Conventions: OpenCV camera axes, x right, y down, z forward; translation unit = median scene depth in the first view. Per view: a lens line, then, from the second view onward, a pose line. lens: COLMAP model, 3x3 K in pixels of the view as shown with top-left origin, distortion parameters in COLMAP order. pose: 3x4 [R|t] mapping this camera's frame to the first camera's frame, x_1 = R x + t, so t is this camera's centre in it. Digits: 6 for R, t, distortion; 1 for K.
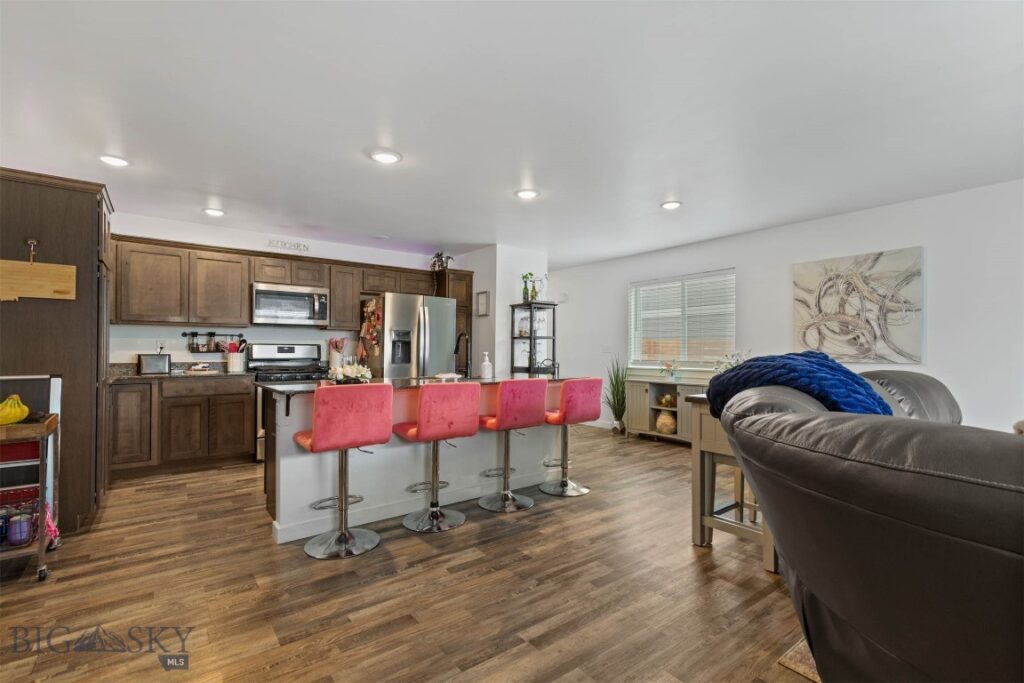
lens RADIAL K [[463.1, 0, 510.2], [0, 463.1, 347.5], [0, 0, 1]] dist [0.009574, -0.002335]
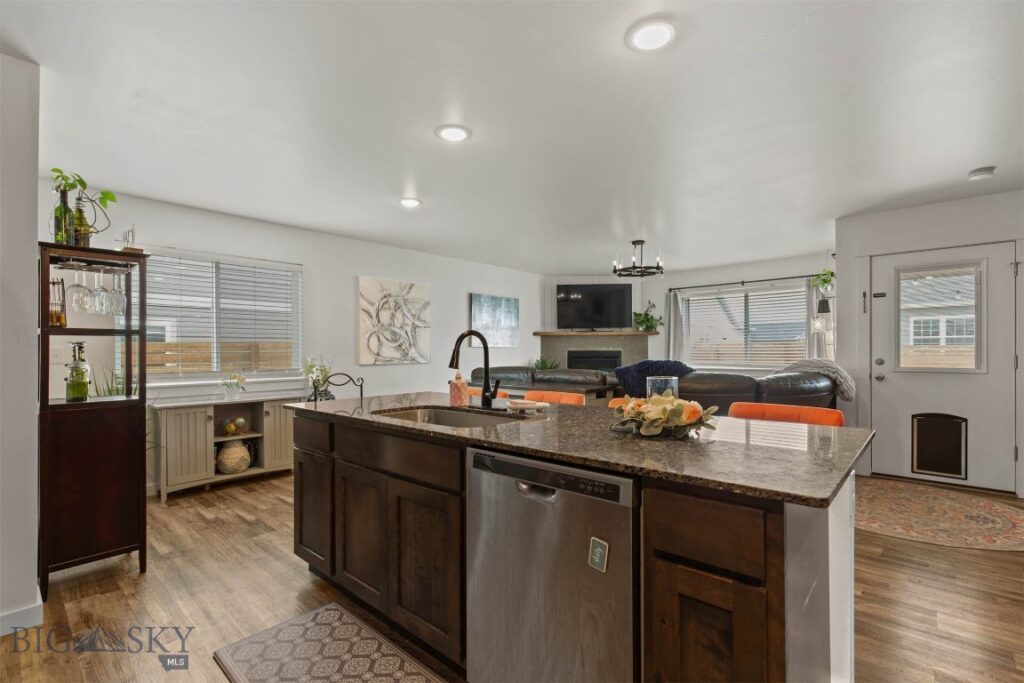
lens RADIAL K [[463.1, 0, 513.5], [0, 463.1, 344.8], [0, 0, 1]] dist [0.009574, -0.002335]
pose [[-0.189910, 0.010139, 0.981749, -0.562078], [-0.002768, 0.999937, -0.010863, -0.007083], [-0.981798, -0.004780, -0.189870, 0.881668]]
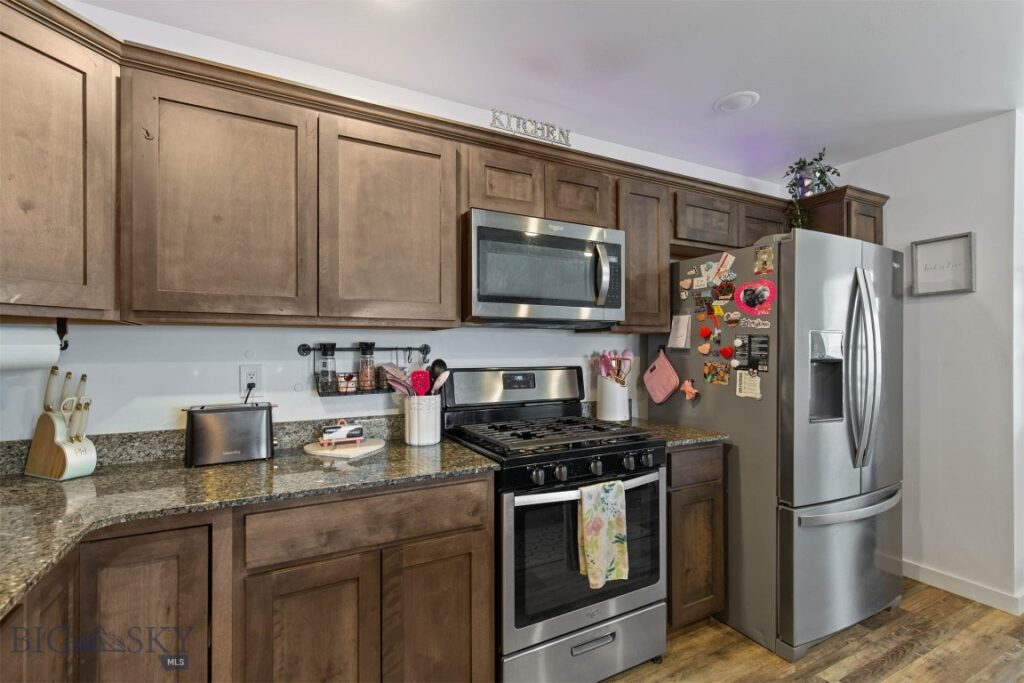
lens RADIAL K [[463.1, 0, 508.9], [0, 463.1, 346.9], [0, 0, 1]] dist [0.009574, -0.002335]
pose [[0.986242, -0.006496, -0.165183, -0.485415], [0.006166, 0.999978, -0.002507, -0.029010], [0.165195, 0.001454, 0.986260, 0.669873]]
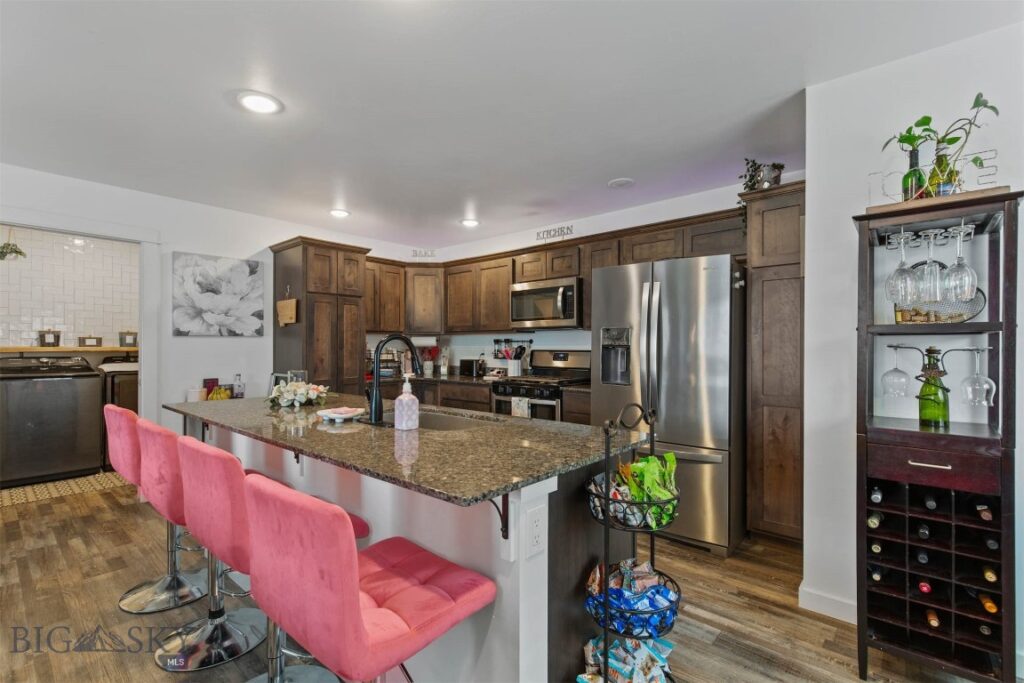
lens RADIAL K [[463.1, 0, 509.3], [0, 463.1, 342.4], [0, 0, 1]] dist [0.009574, -0.002335]
pose [[0.201202, -0.012715, -0.979467, 0.366712], [0.004662, 0.999917, -0.012023, -0.013716], [0.979539, -0.002147, 0.201244, 0.850208]]
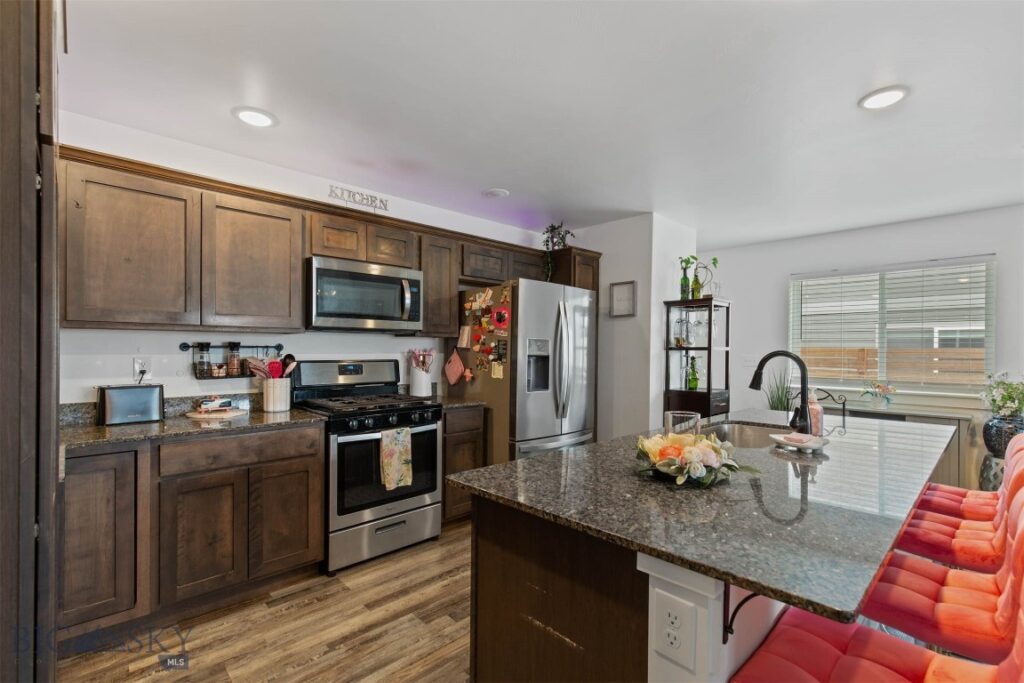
lens RADIAL K [[463.1, 0, 512.1], [0, 463.1, 350.1], [0, 0, 1]] dist [0.009574, -0.002335]
pose [[0.993527, 0.001571, 0.113584, -0.391587], [-0.002497, 0.999965, 0.008015, -0.030300], [-0.113567, -0.008247, 0.993496, 0.422712]]
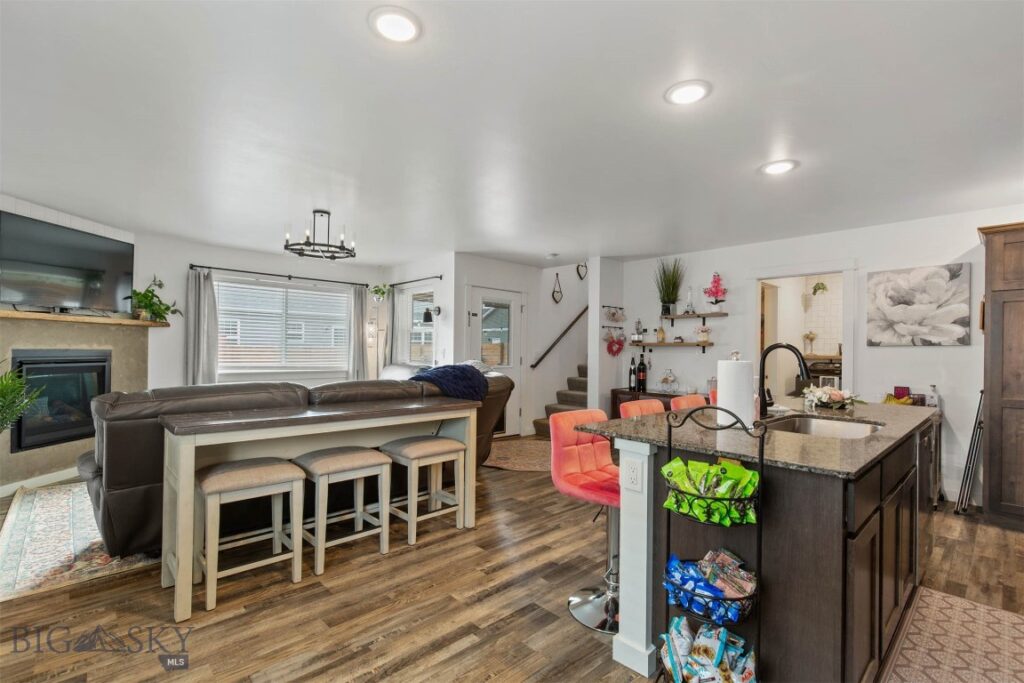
lens RADIAL K [[463.1, 0, 516.1], [0, 463.1, 352.3], [0, 0, 1]] dist [0.009574, -0.002335]
pose [[-0.994059, -0.016719, -0.107551, 0.251641], [-0.016412, 0.999858, -0.003739, -0.010596], [0.107598, -0.001952, -0.994193, 1.301934]]
